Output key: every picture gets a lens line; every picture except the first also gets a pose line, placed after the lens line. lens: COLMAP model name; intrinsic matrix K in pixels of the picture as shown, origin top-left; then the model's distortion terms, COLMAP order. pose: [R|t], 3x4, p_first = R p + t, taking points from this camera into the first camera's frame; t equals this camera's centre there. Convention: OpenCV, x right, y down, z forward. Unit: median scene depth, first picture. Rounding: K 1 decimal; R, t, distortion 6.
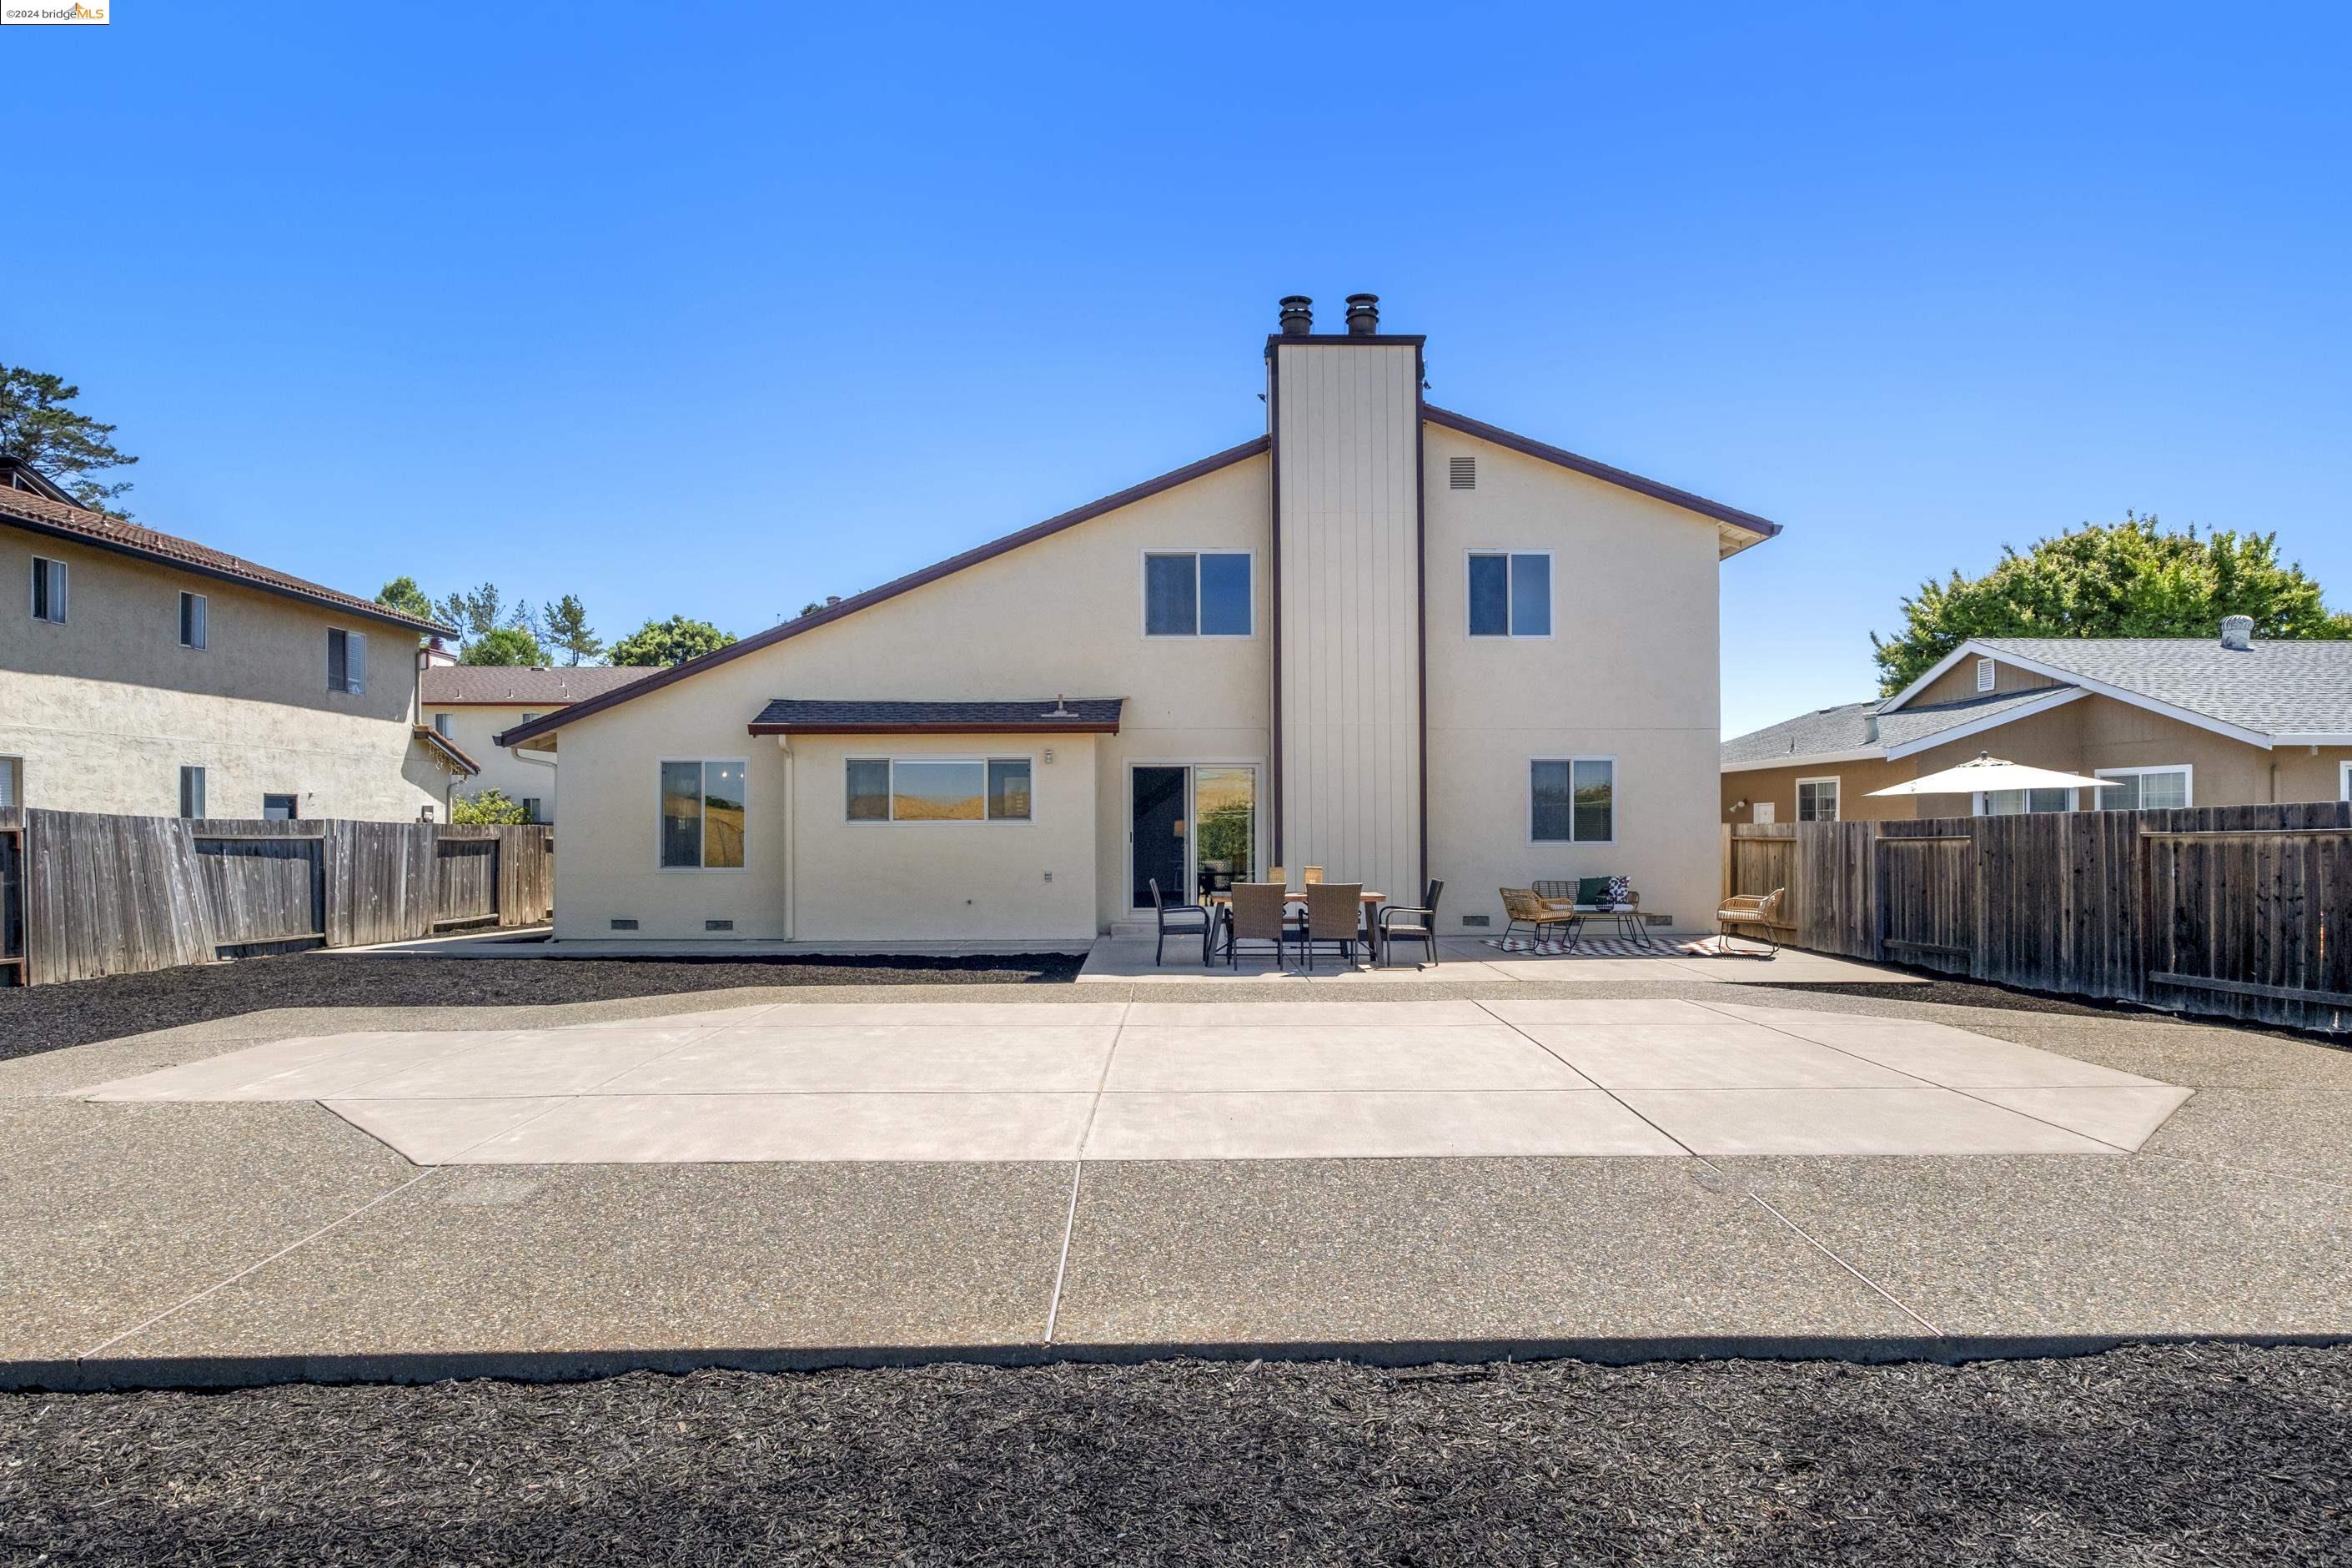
lens RADIAL K [[1299.7, 0, 1186.9], [0, 1299.7, 812.0], [0, 0, 1]] dist [0.008782, 0.000743]
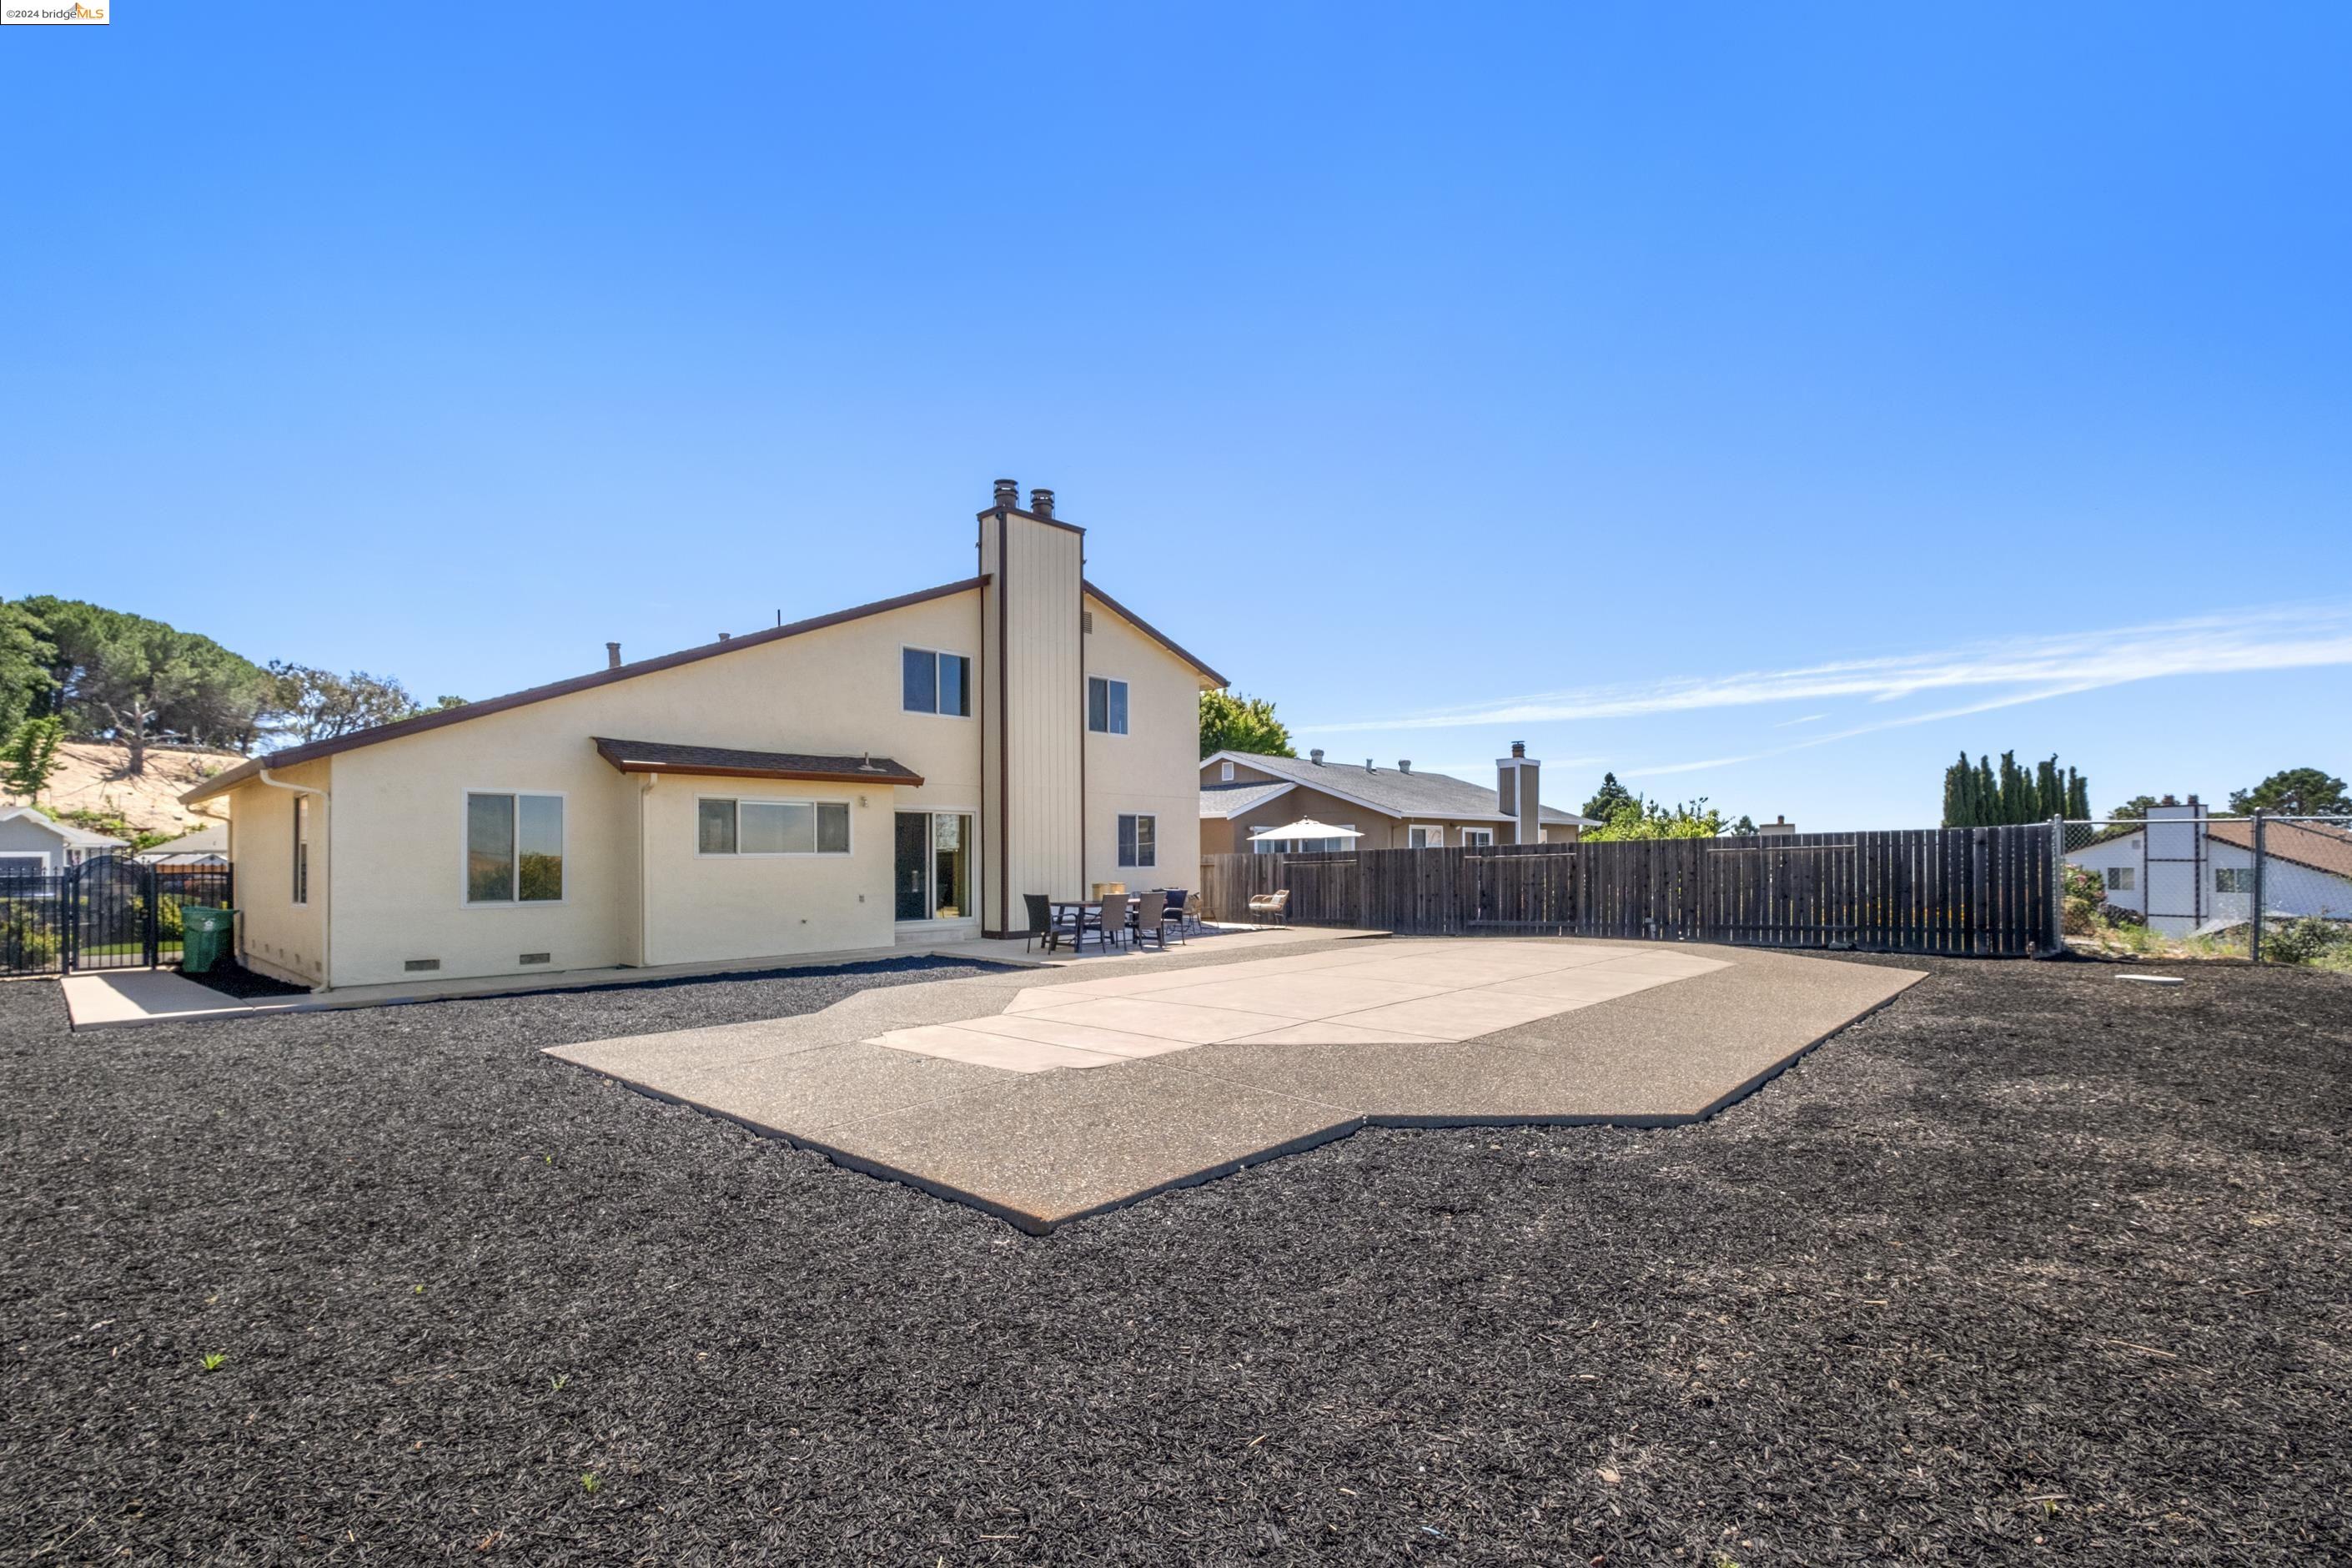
lens RADIAL K [[1033.5, 0, 1173.4], [0, 1033.5, 847.0], [0, 0, 1]] dist [-0.001271, -0.000051]
pose [[0.709500, 0.002830, 0.704700, -0.571548], [0.001321, 0.999985, -0.005346, 0.005763], [-0.704704, 0.004724, 0.709486, 0.086973]]
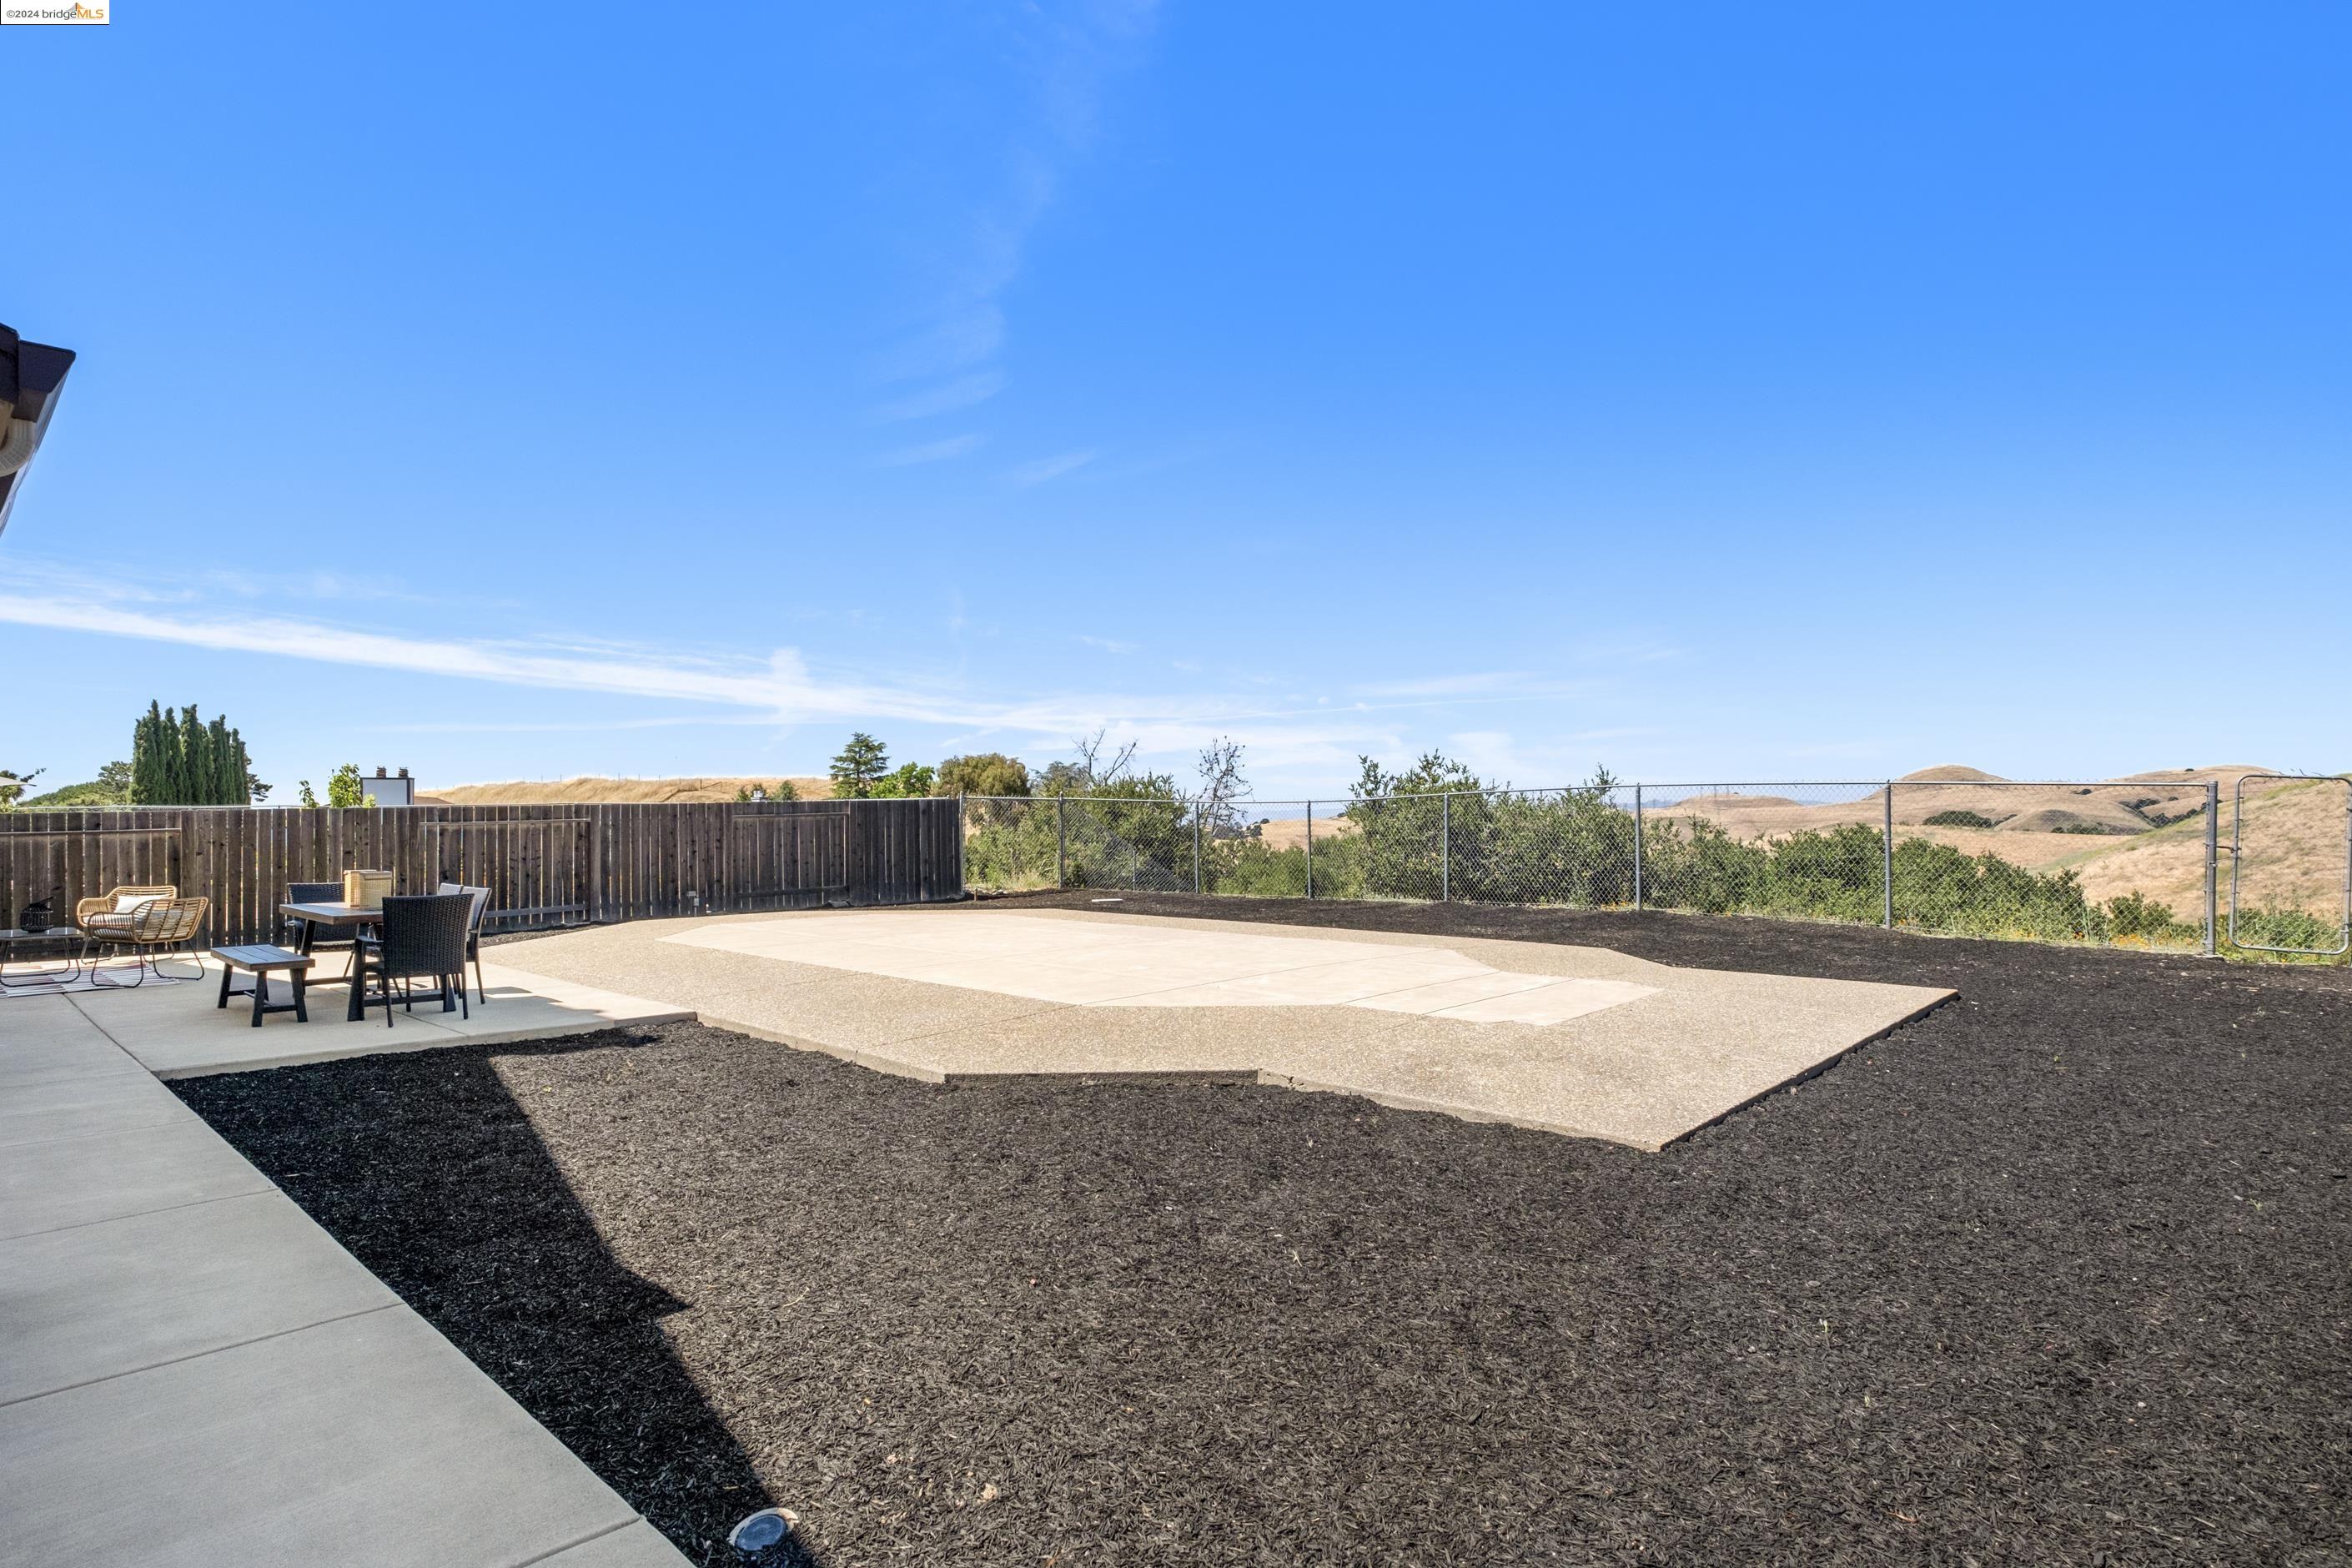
lens RADIAL K [[1185.9, 0, 1176.0], [0, 1185.9, 784.0], [0, 0, 1]] dist [-0.015082, 0.001521]
pose [[-0.740994, 0.023069, 0.671115, -0.539498], [-0.000905, 0.999375, -0.035352, 0.012837], [-0.671511, -0.026803, -0.740510, 0.978461]]
